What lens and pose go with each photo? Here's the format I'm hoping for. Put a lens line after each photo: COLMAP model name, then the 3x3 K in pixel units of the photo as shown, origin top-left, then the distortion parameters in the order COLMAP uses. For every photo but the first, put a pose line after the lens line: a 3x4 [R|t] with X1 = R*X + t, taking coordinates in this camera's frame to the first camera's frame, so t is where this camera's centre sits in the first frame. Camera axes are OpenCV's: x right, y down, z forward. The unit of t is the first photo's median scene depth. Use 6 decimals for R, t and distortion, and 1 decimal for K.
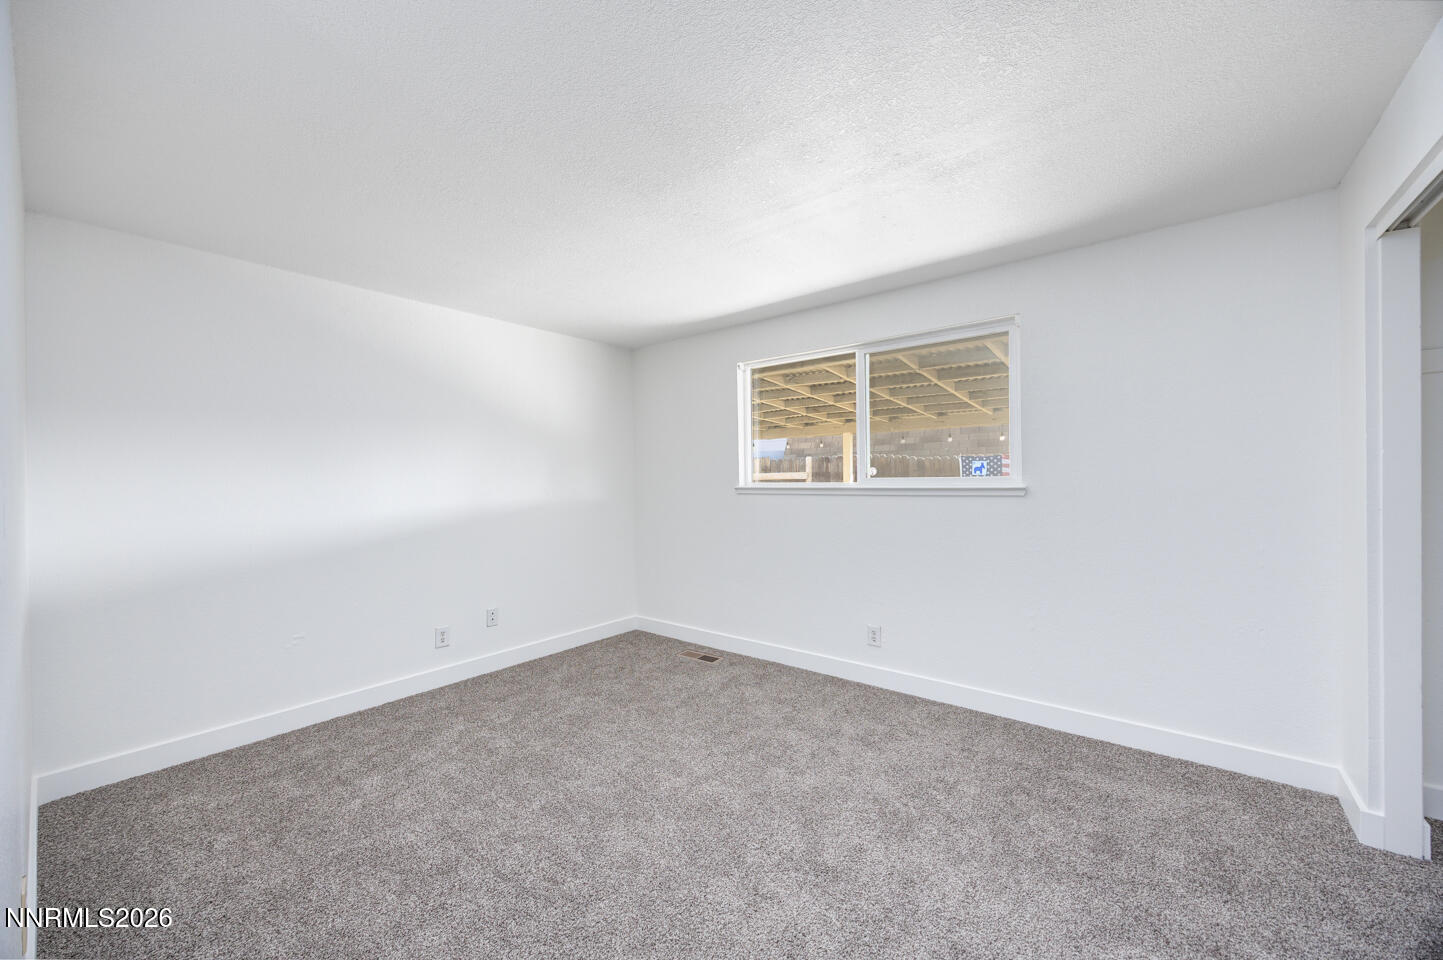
lens RADIAL K [[564.2, 0, 722.2], [0, 564.2, 476.0], [0, 0, 1]] dist [-0.002876, -0.000336]
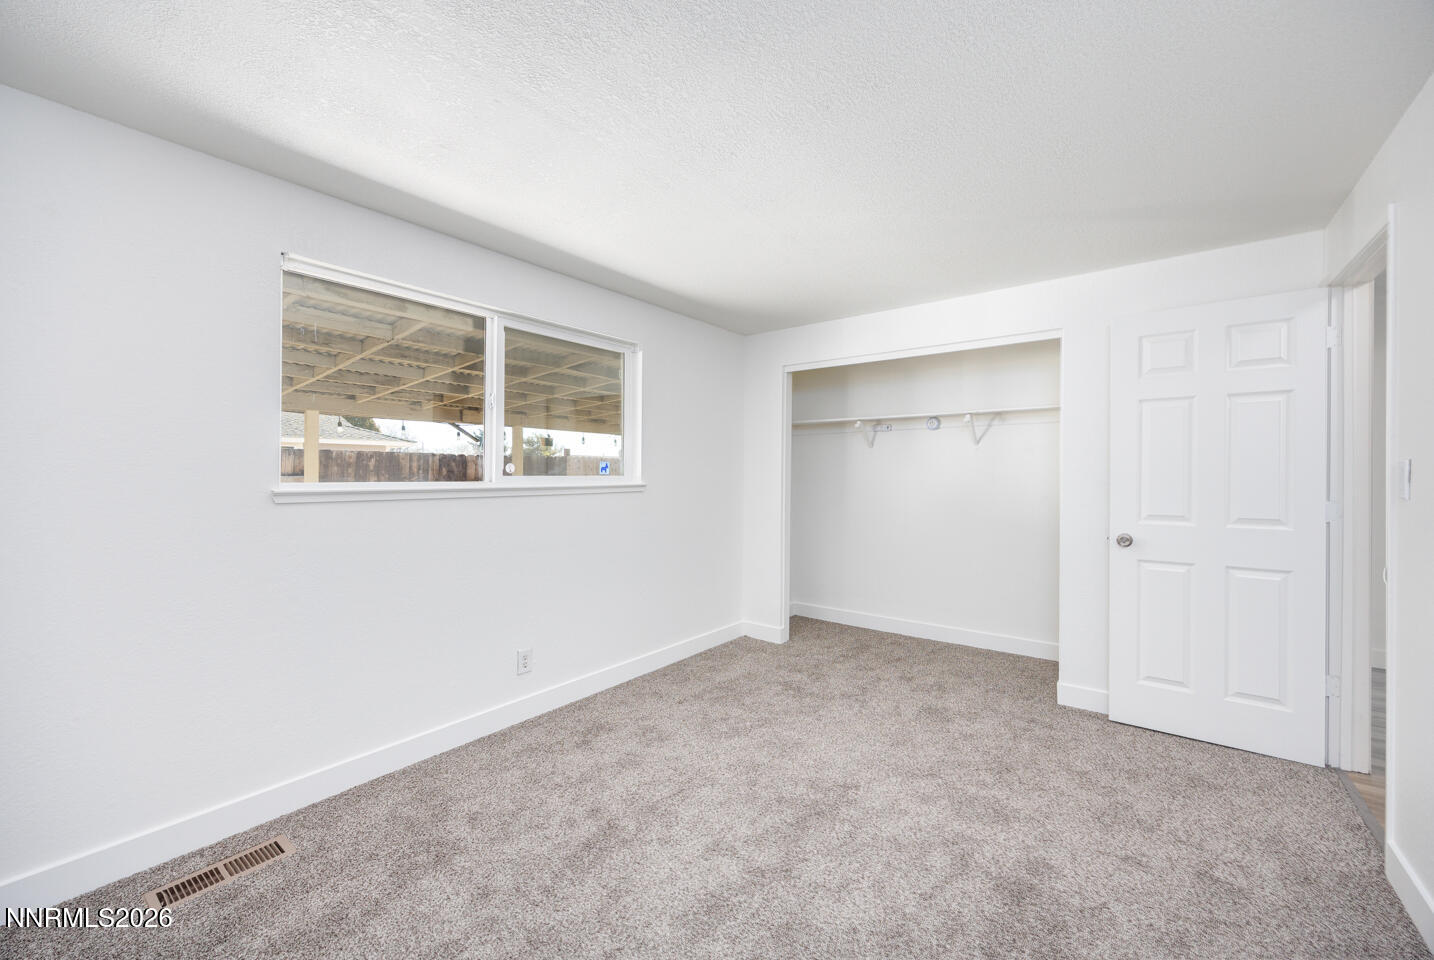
lens RADIAL K [[560.7, 0, 717.7], [0, 560.7, 480.1], [0, 0, 1]] dist [-0.002876, -0.000336]
pose [[-0.031918, 0.005681, 0.999474, -0.668848], [0.004420, 0.999975, -0.005542, 0.017432], [-0.999481, 0.004241, -0.031942, 0.834015]]
